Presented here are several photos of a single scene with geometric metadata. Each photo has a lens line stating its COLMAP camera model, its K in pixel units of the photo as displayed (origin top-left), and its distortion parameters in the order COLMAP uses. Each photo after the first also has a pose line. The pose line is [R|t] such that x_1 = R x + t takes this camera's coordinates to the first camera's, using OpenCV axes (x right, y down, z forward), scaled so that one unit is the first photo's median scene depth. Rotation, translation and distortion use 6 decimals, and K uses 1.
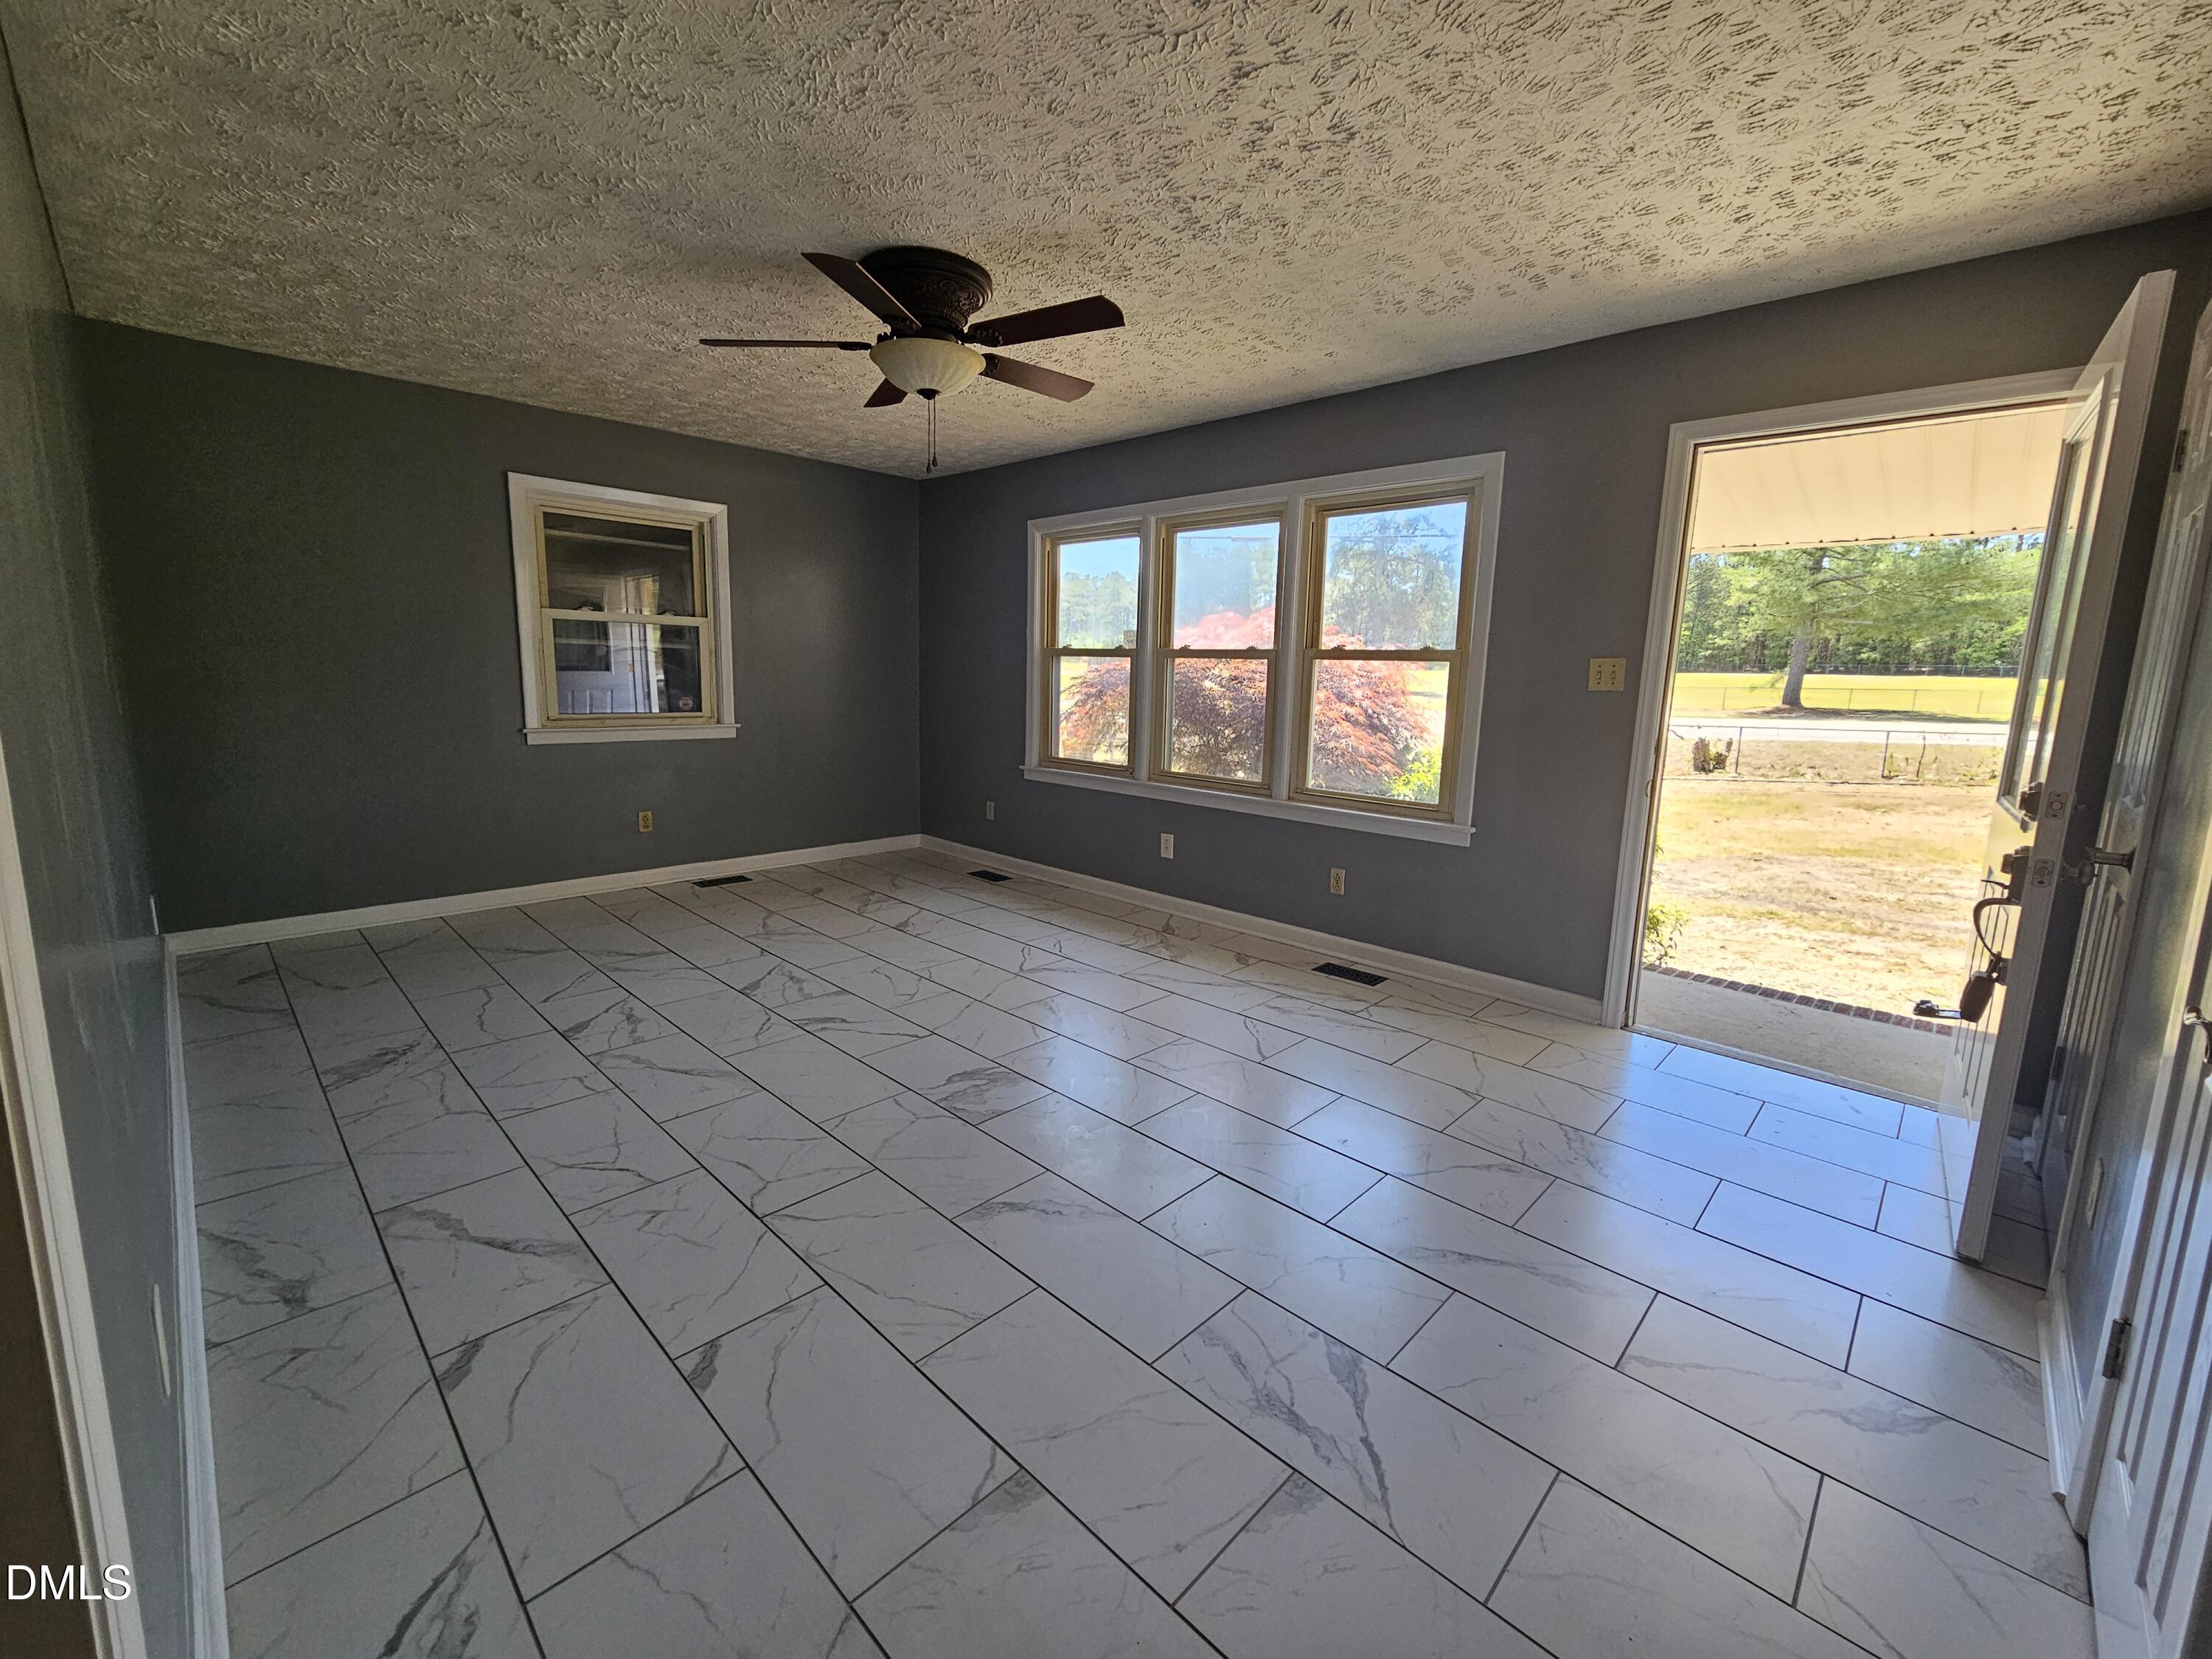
lens RADIAL K [[904.0, 0, 1097.3], [0, 904.0, 825.3], [0, 0, 1]] dist [0.001611, 0.000059]
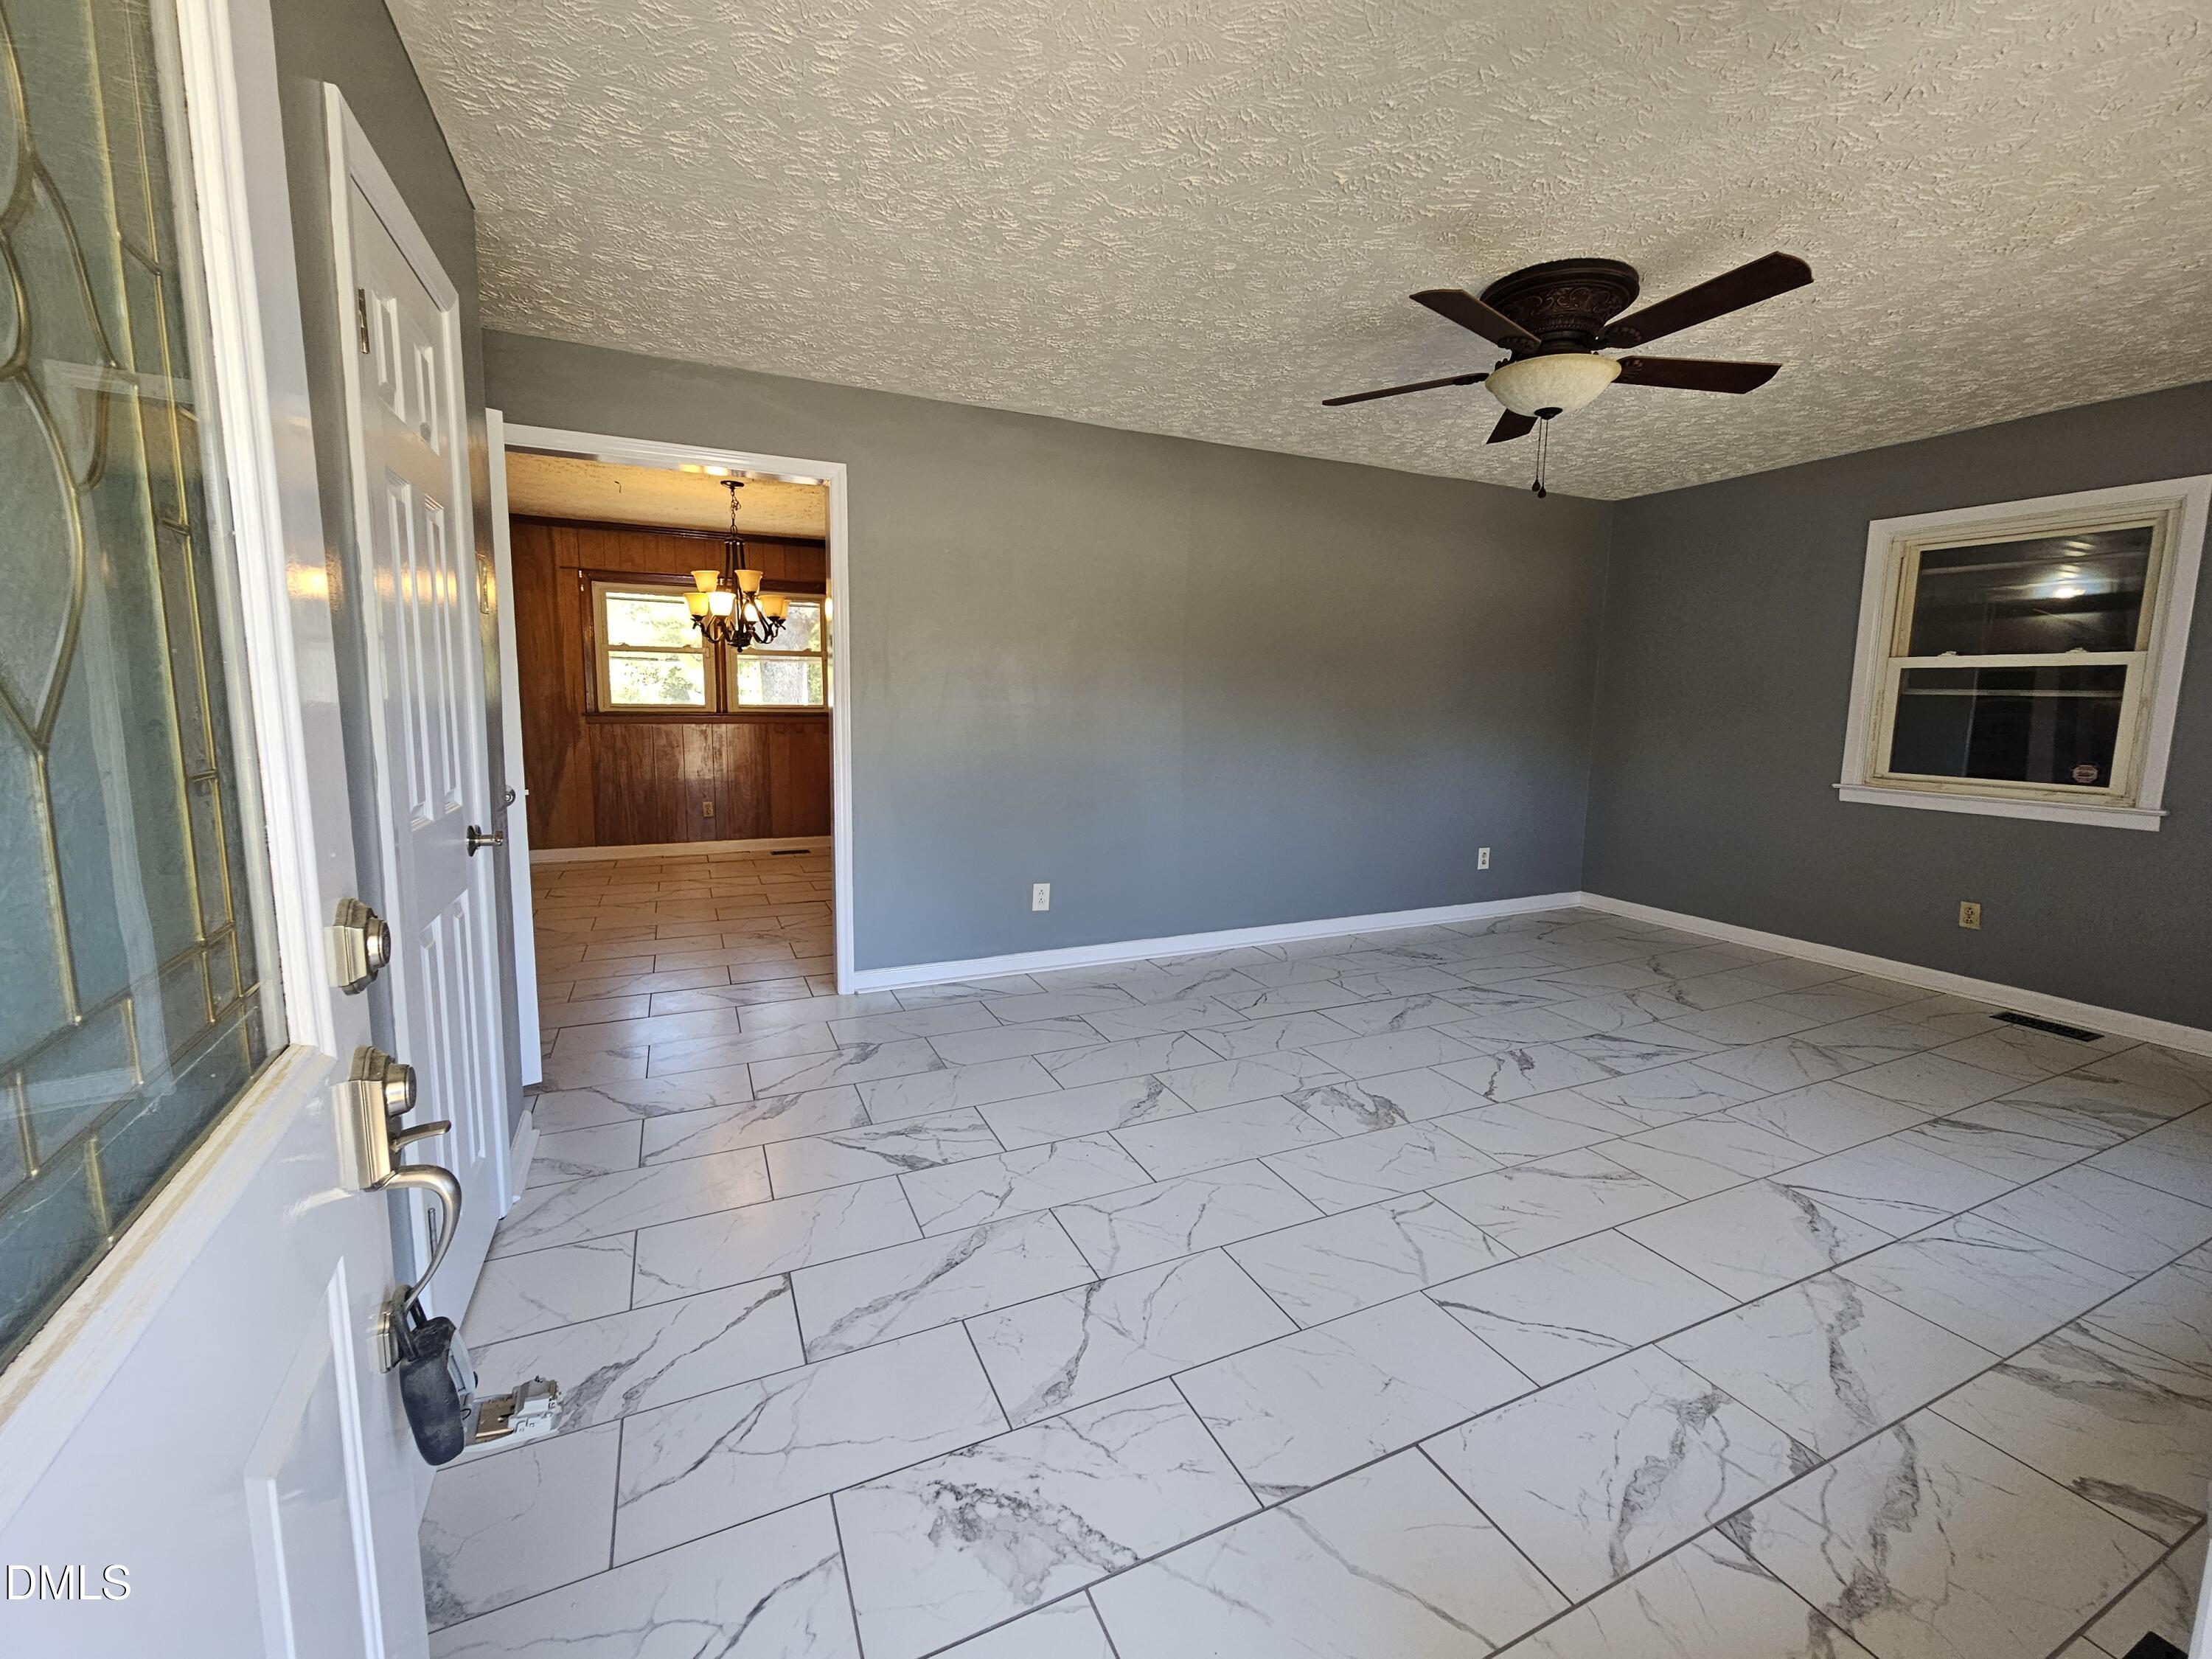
lens RADIAL K [[912.1, 0, 1104.2], [0, 912.1, 814.5], [0, 0, 1]] dist [-0.001622, -0.000237]
pose [[-0.349690, 0.091911, -0.932346, 0.696152], [-0.184136, 0.969022, 0.164589, -0.114048], [0.918592, 0.229234, -0.321933, 0.764193]]
